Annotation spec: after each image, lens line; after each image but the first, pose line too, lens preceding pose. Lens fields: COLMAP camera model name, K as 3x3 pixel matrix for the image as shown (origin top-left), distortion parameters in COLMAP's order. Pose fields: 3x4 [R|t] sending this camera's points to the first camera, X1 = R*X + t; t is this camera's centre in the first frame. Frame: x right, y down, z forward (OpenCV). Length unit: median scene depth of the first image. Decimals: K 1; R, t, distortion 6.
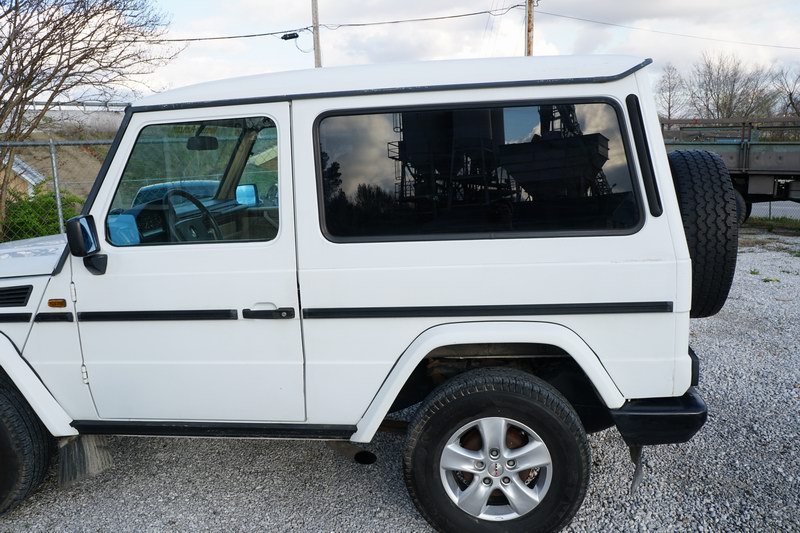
lens RADIAL K [[712.8, 0, 400.0], [0, 712.8, 266.5], [0, 0, 1]] dist [-0.132706, 0.165401]
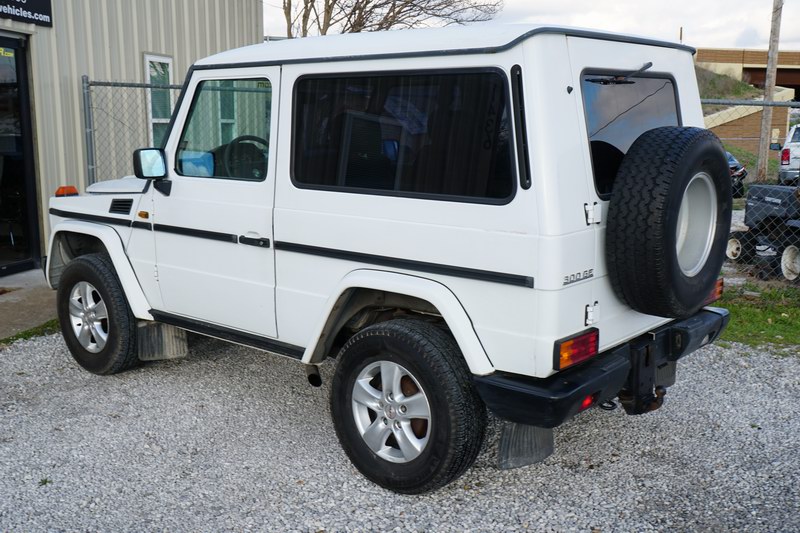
lens RADIAL K [[845.9, 0, 400.0], [0, 845.9, 266.5], [0, 0, 1]] dist [0.006916, 0.019706]
pose [[0.841901, 0.144403, -0.519952, 0.774488], [-0.133793, 0.989304, 0.058118, -0.008122], [0.522783, 0.020636, 0.852216, -0.098094]]
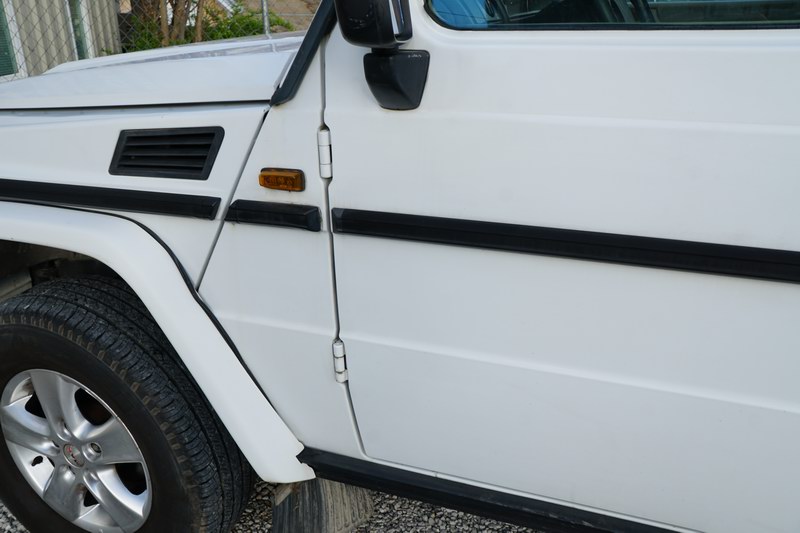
lens RADIAL K [[712.8, 0, 400.0], [0, 712.8, 266.5], [0, 0, 1]] dist [-0.132706, 0.165401]
pose [[0.965892, 0.113699, -0.232649, -0.348566], [-0.064326, 0.975638, 0.209745, 0.014496], [0.250829, -0.187626, 0.949674, 0.667082]]
